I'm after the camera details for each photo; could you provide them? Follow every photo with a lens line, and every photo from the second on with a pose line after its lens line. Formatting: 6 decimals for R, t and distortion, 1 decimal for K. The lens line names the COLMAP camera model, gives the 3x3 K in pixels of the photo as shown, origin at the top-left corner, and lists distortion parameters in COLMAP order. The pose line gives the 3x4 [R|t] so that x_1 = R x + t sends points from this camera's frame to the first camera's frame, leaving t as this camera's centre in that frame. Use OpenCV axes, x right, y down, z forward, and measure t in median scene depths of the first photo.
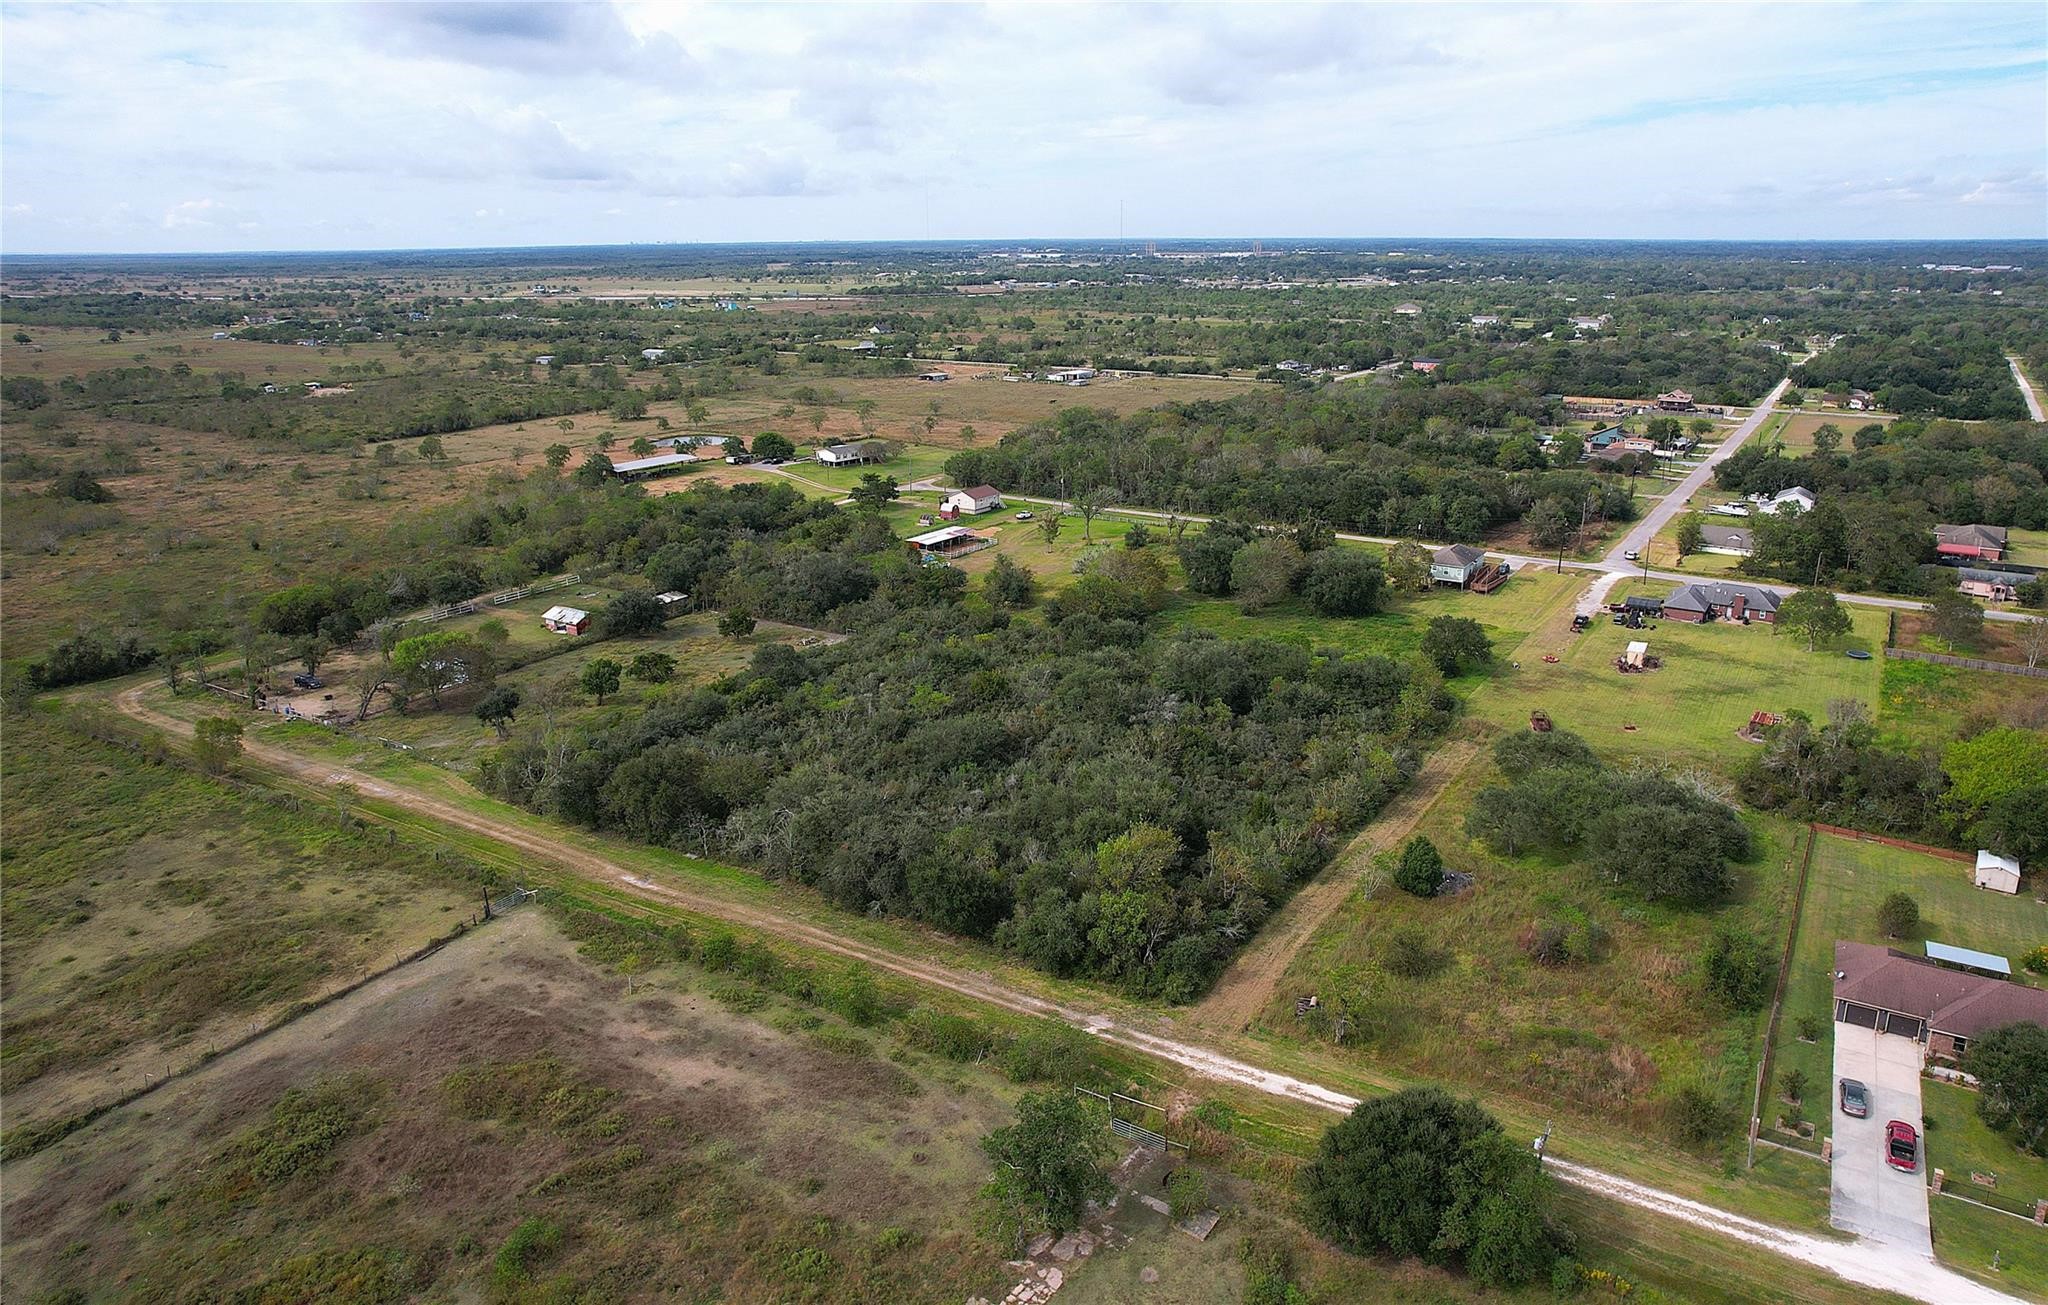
lens RADIAL K [[1328.4, 0, 1054.2], [0, 1328.4, 654.5], [0, 0, 1]] dist [-0.082580, 0.077854]
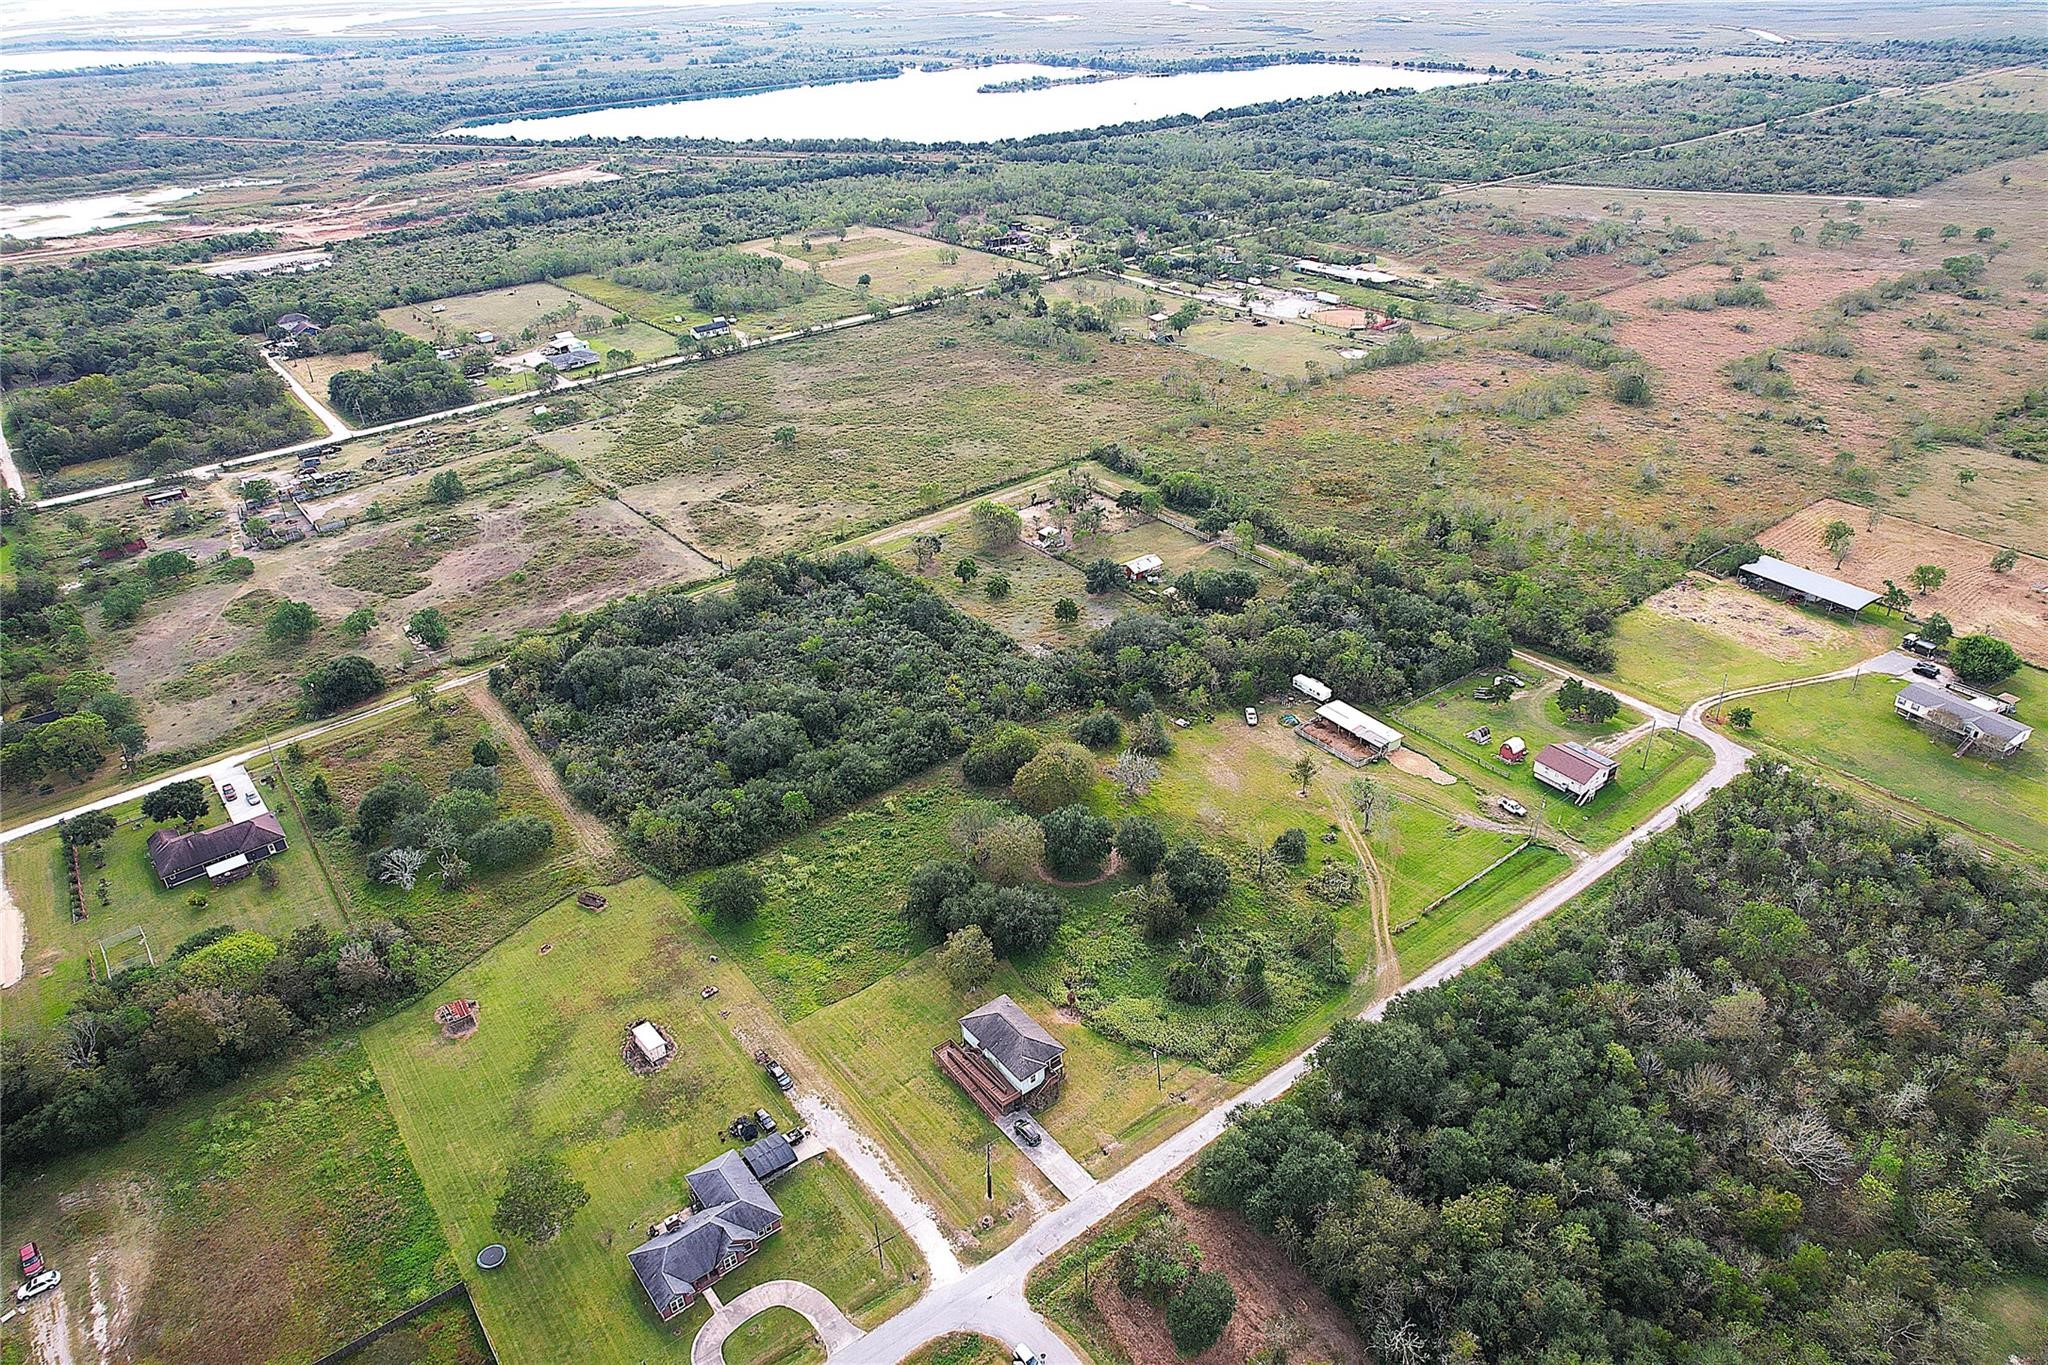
lens RADIAL K [[1312.1, 0, 1032.3], [0, 1312.1, 675.5], [0, 0, 1]] dist [-0.077061, 0.069814]
pose [[-0.339122, 0.483189, -0.807171, 1.538913], [-0.254909, 0.778719, 0.573253, -1.263741], [0.905548, 0.400157, -0.140912, 2.022359]]
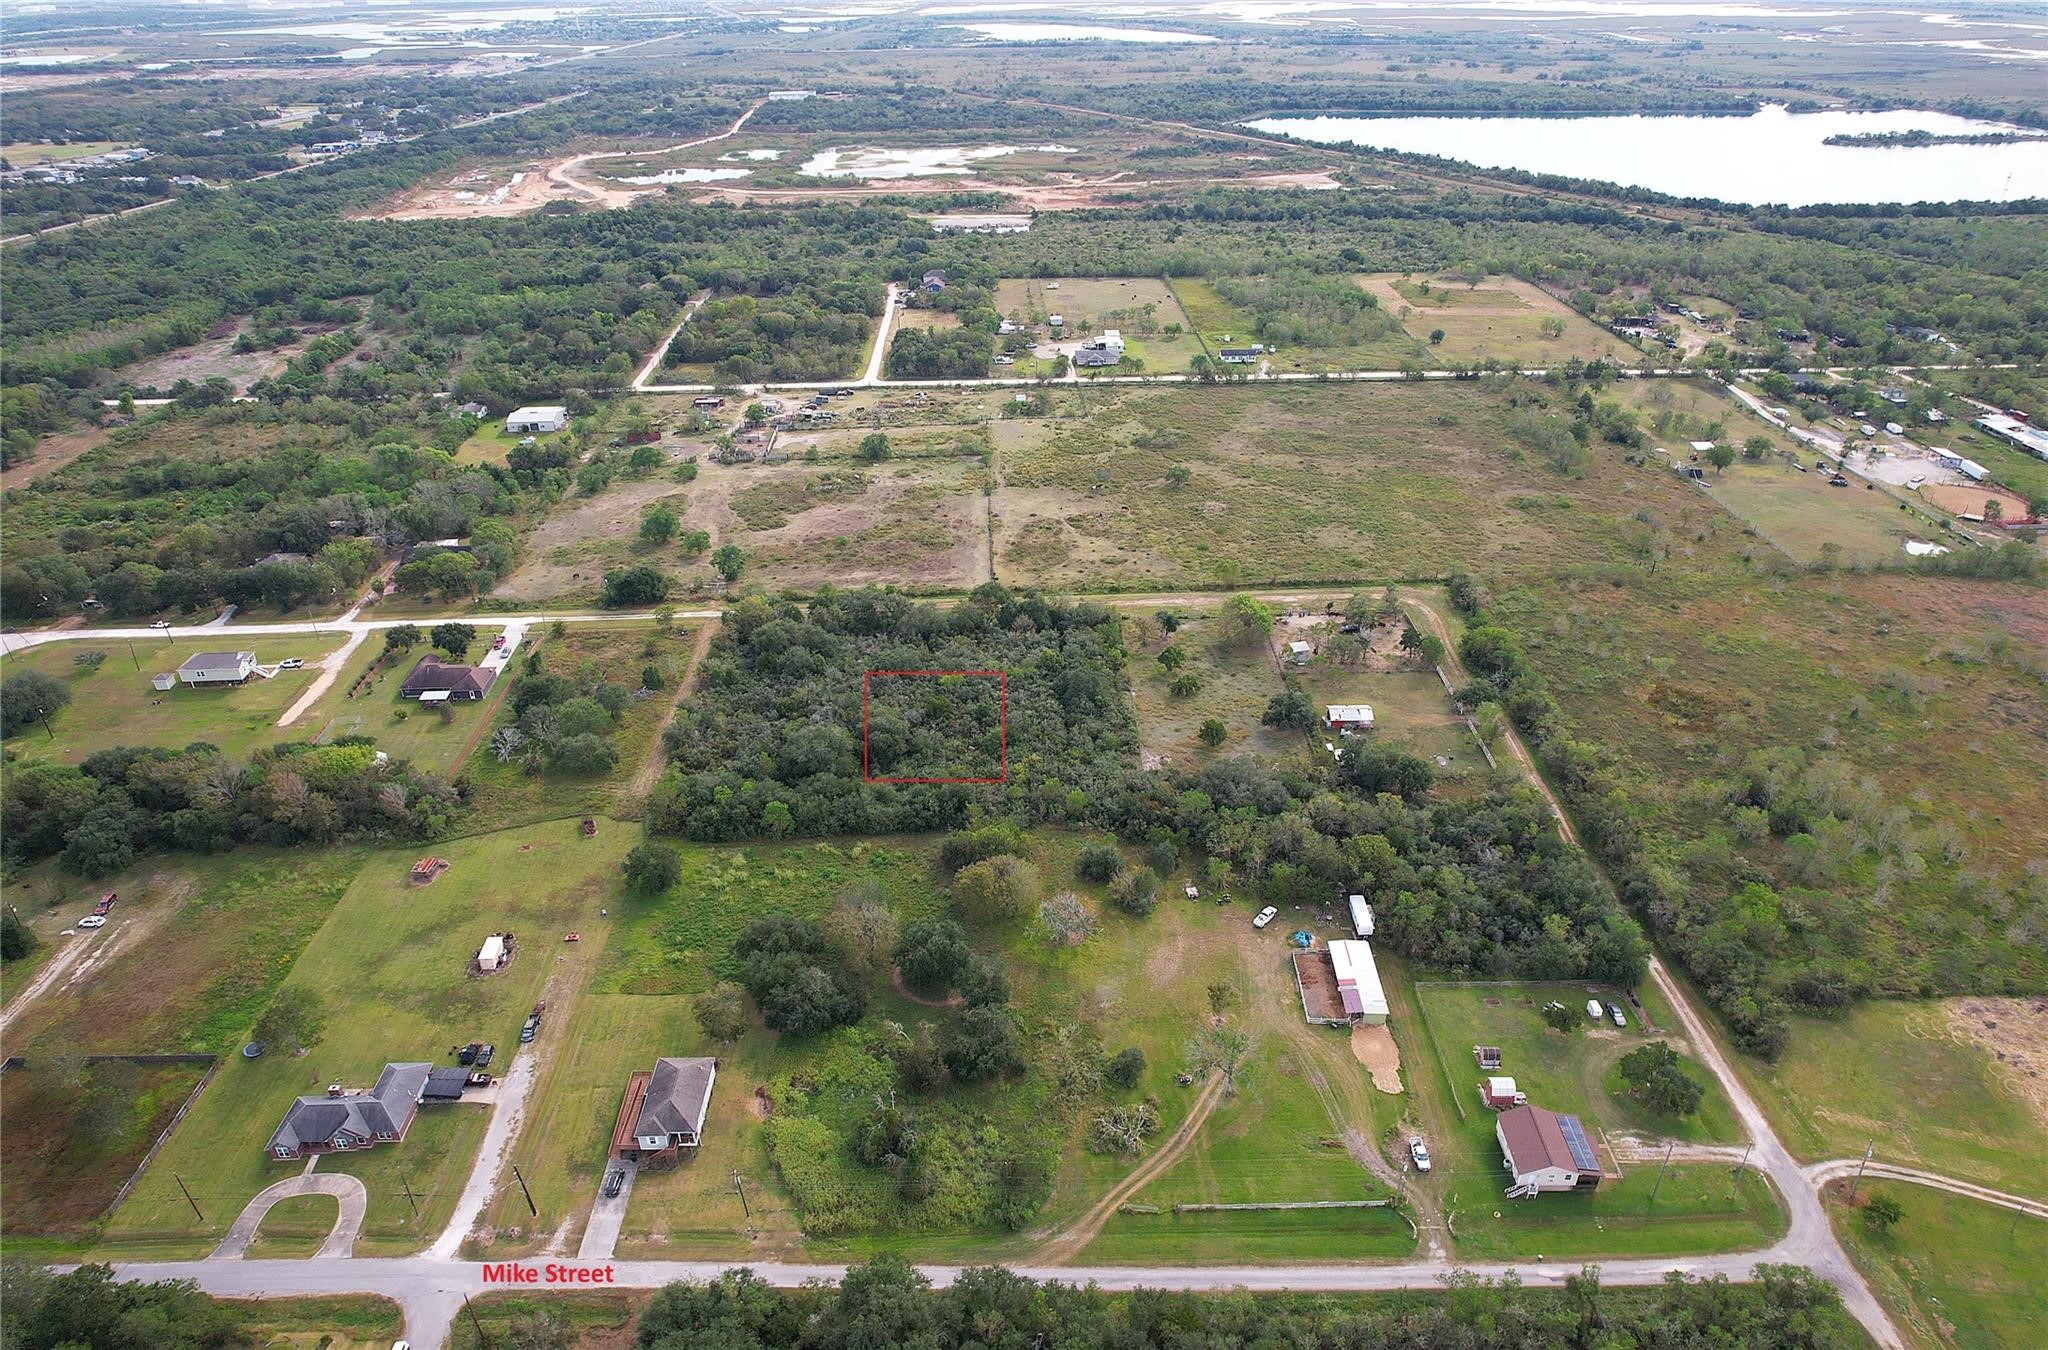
lens RADIAL K [[1315.6, 0, 1033.5], [0, 1315.6, 670.4], [0, 0, 1]] dist [-0.073836, 0.065208]
pose [[-0.836052, 0.278580, -0.472662, 0.814496], [-0.152522, 0.709531, 0.687970, -1.535074], [0.527024, 0.647270, -0.550715, 2.659663]]
